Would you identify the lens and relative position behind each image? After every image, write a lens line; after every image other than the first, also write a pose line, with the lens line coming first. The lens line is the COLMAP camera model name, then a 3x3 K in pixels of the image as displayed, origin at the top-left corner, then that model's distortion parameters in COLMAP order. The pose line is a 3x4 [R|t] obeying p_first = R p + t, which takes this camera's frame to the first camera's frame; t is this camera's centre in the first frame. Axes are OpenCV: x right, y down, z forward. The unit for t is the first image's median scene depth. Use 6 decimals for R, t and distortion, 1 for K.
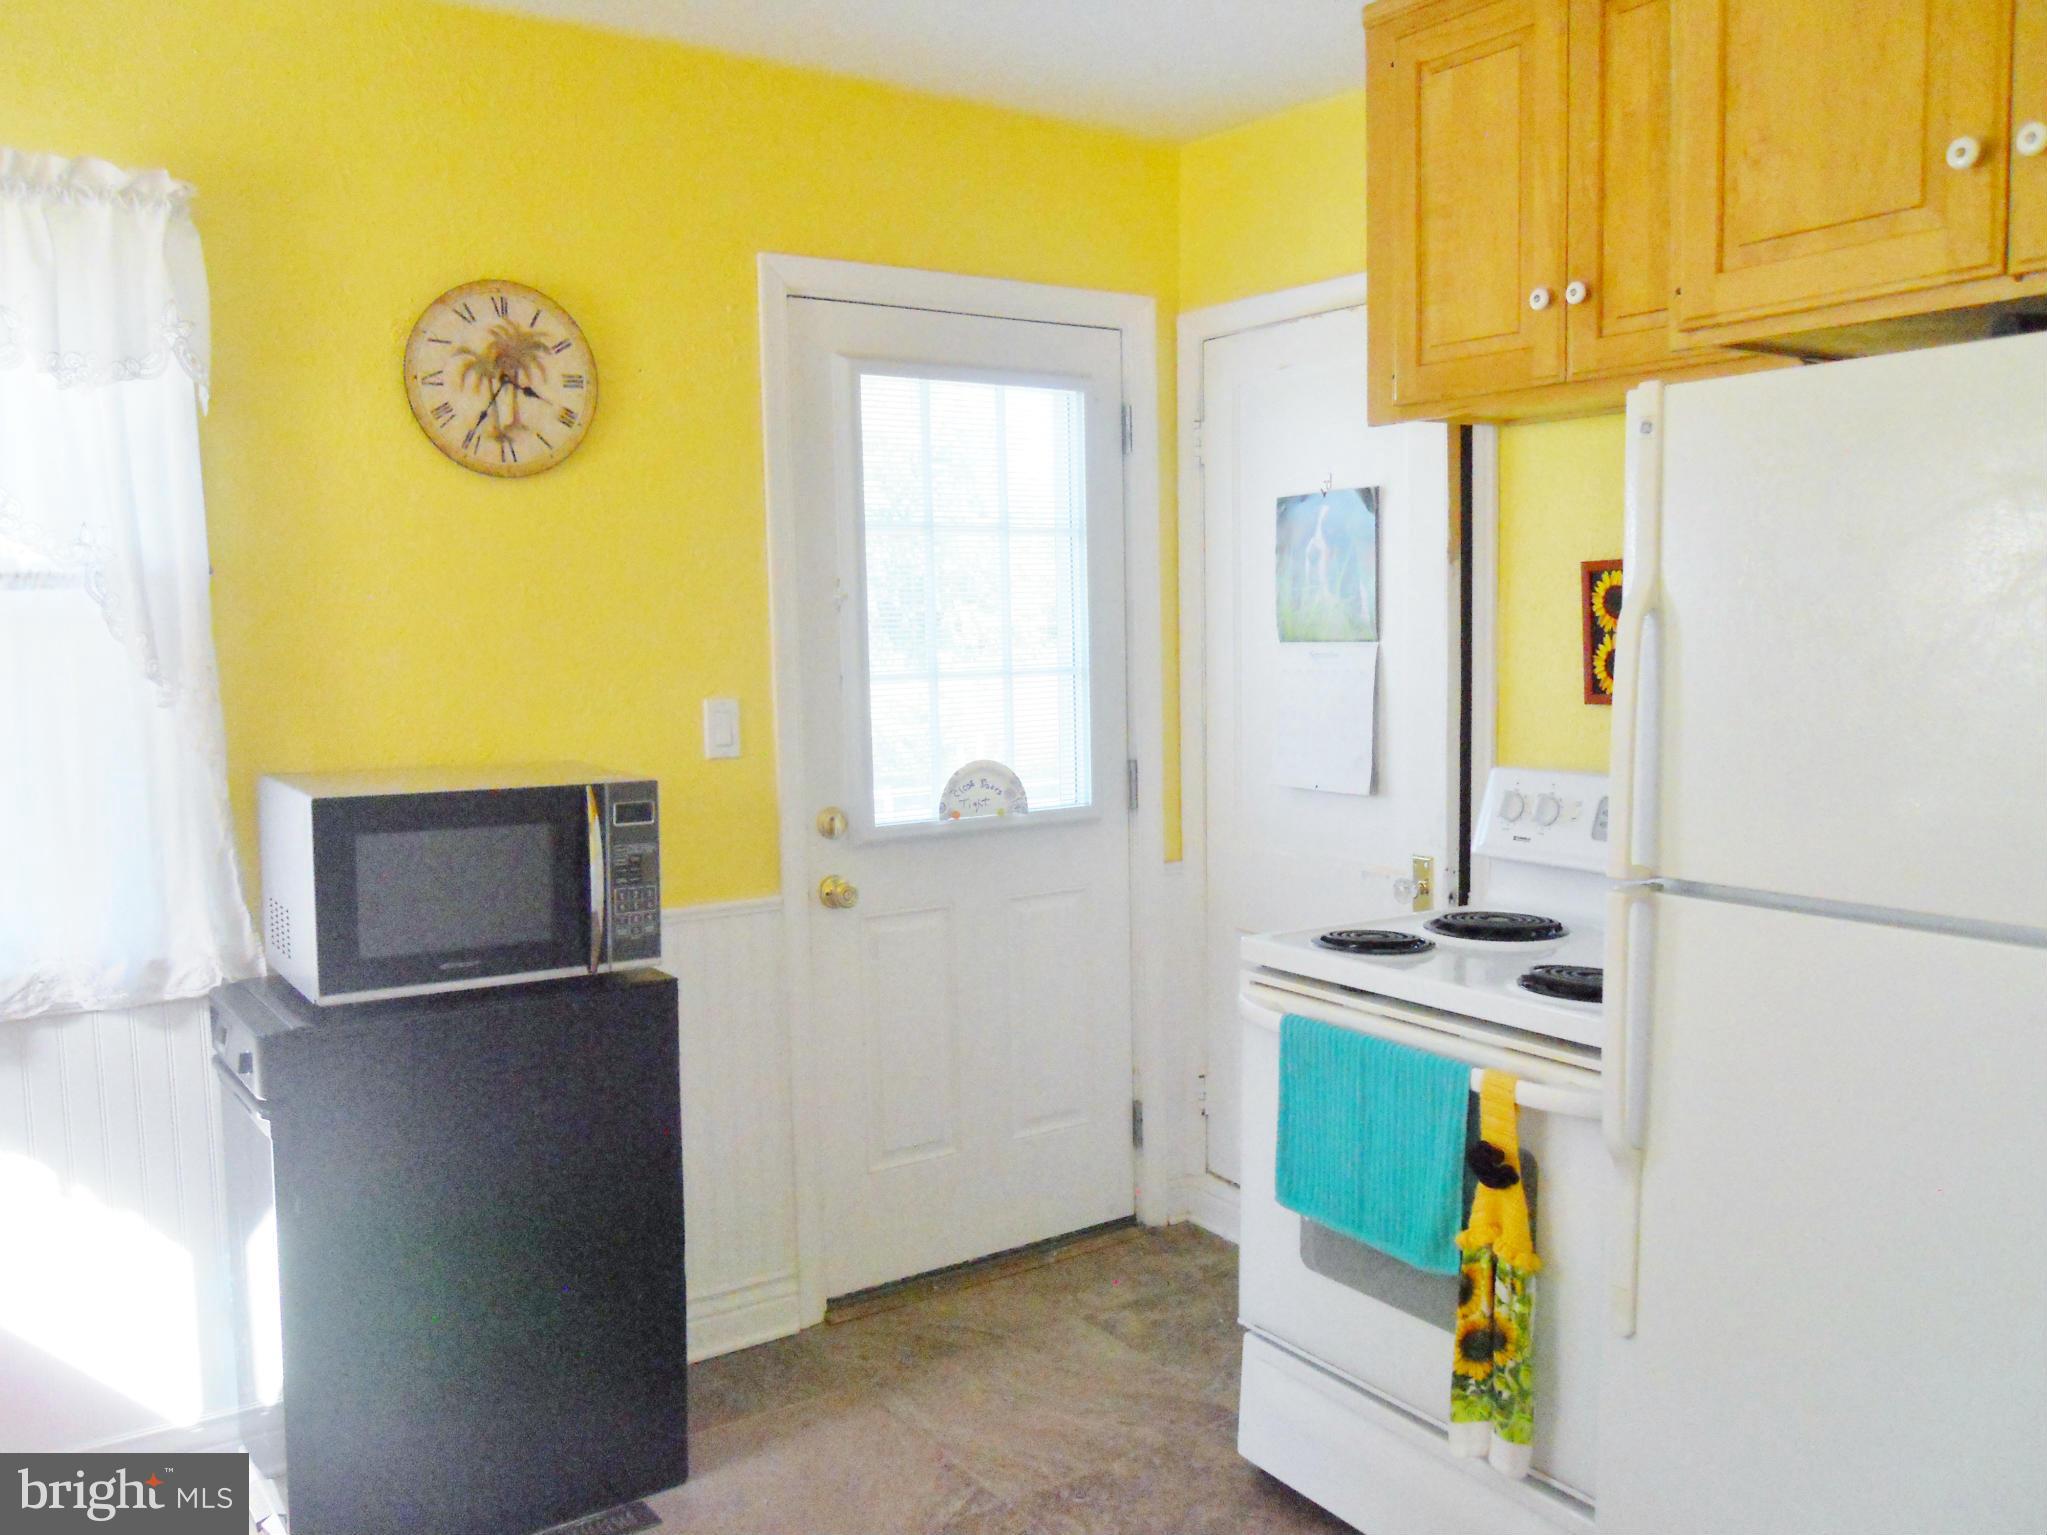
lens RADIAL K [[1587.4, 0, 1024.1], [0, 1587.4, 793.6], [0, 0, 1]] dist [-0.042132, 0.036623]
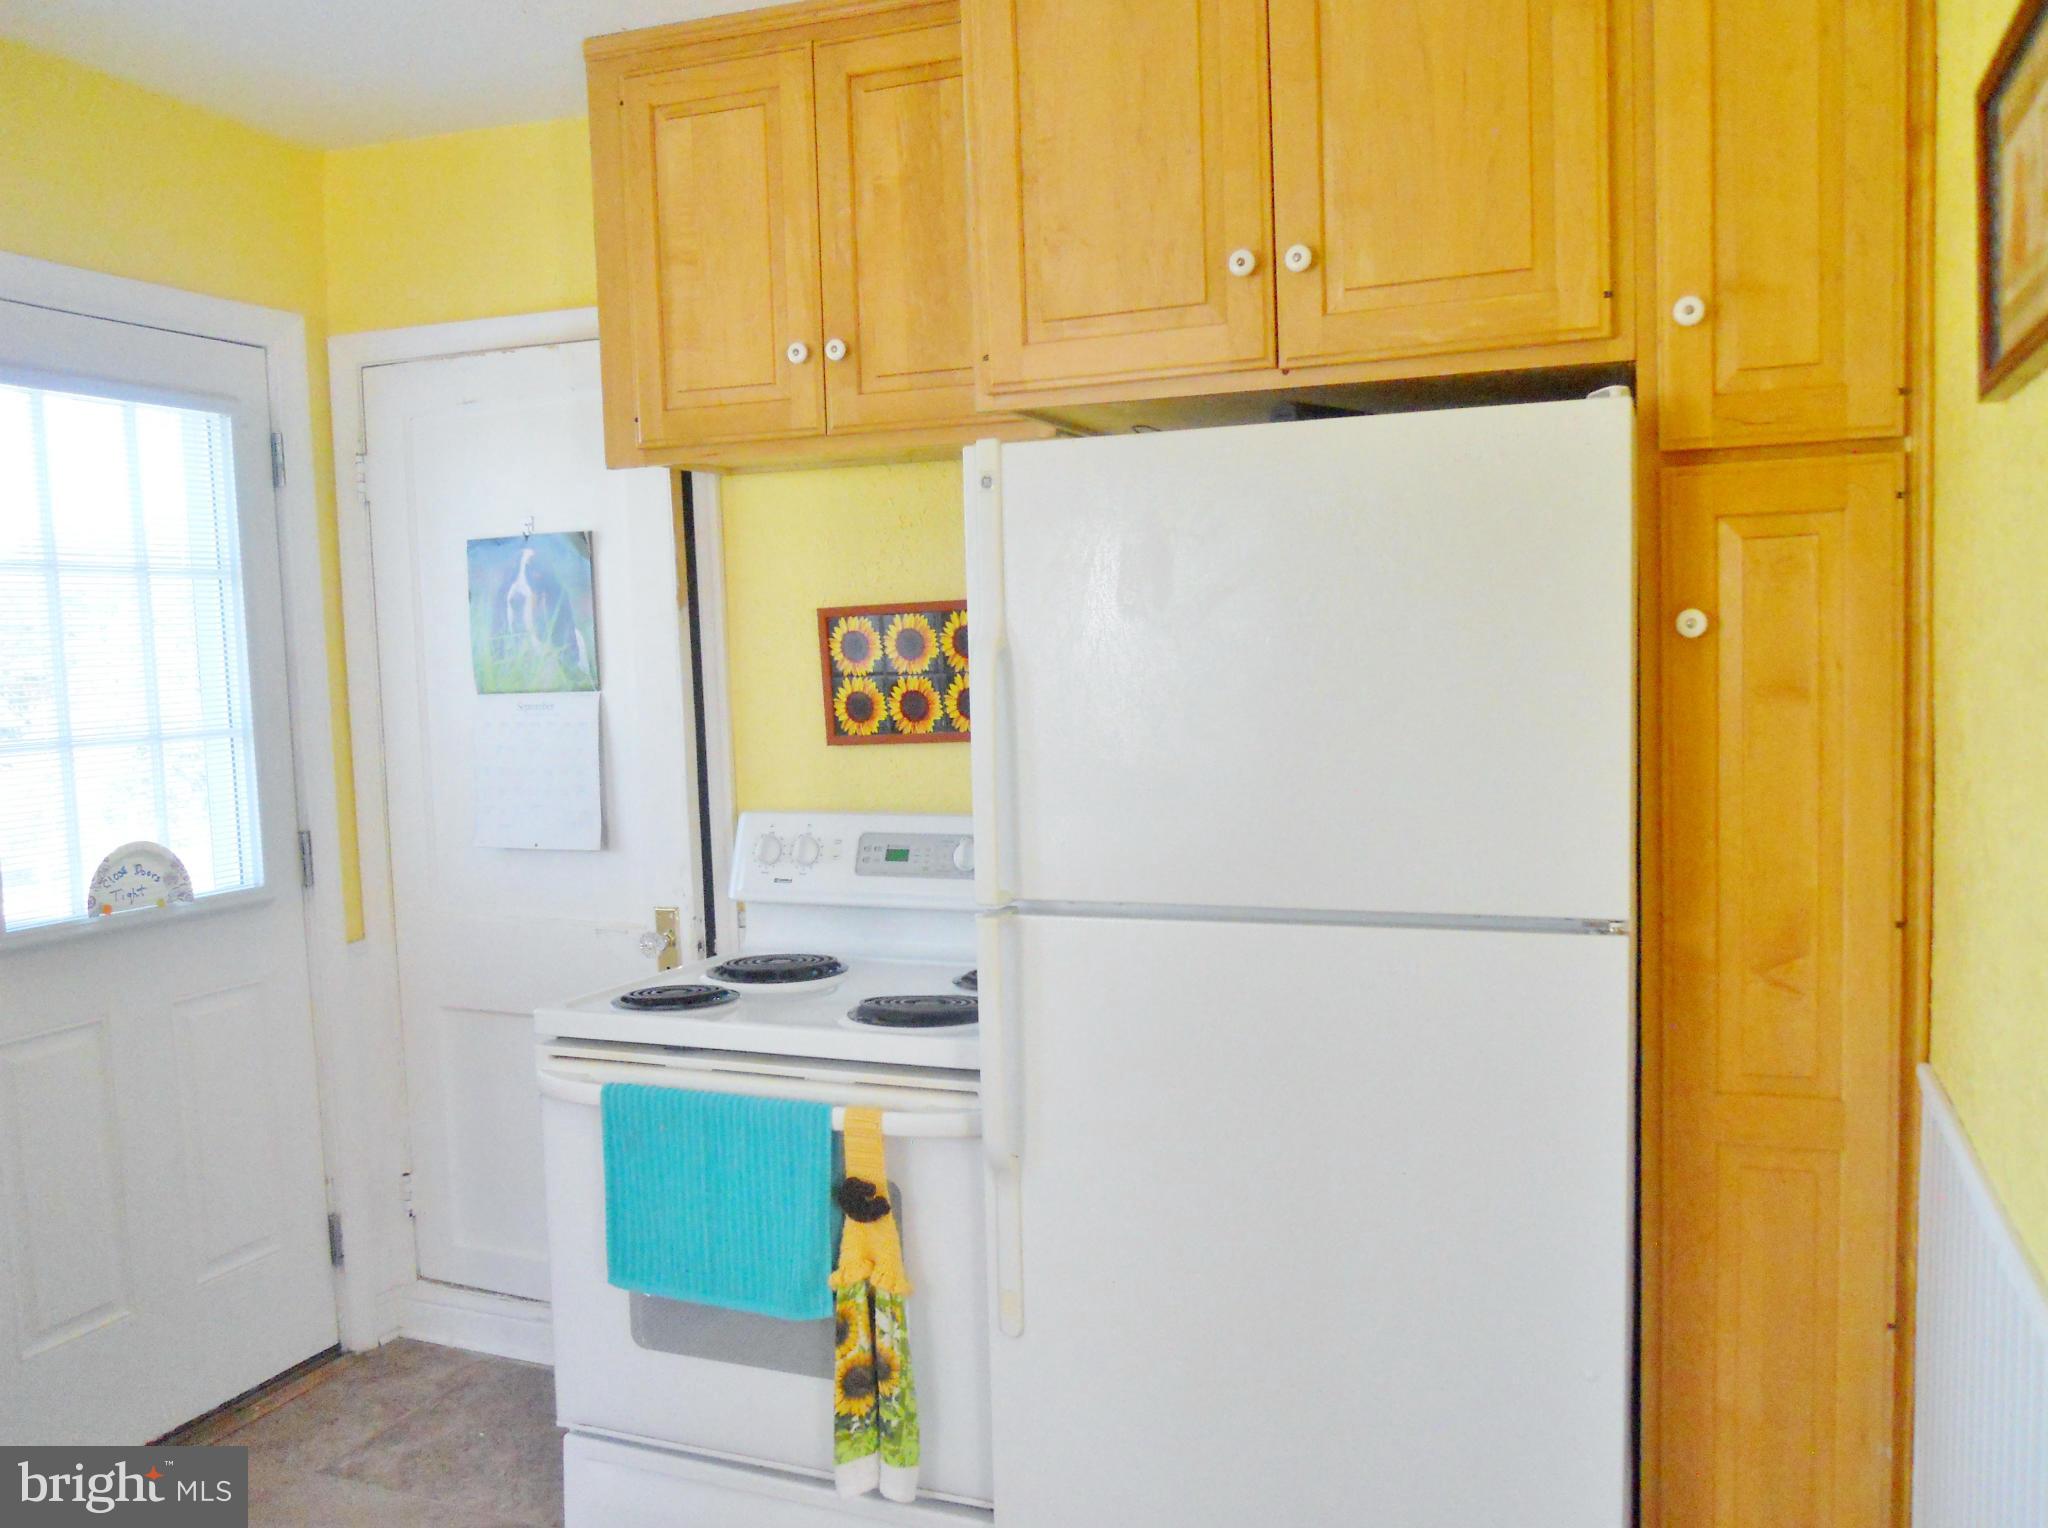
lens RADIAL K [[1616.3, 0, 1026.9], [0, 1616.3, 796.9], [0, 0, 1]] dist [-0.035453, 0.002625]
pose [[0.843895, -0.055159, 0.533666, -0.115484], [0.071821, 0.997362, -0.010485, -0.003070], [-0.531680, 0.047177, 0.845630, 0.043130]]
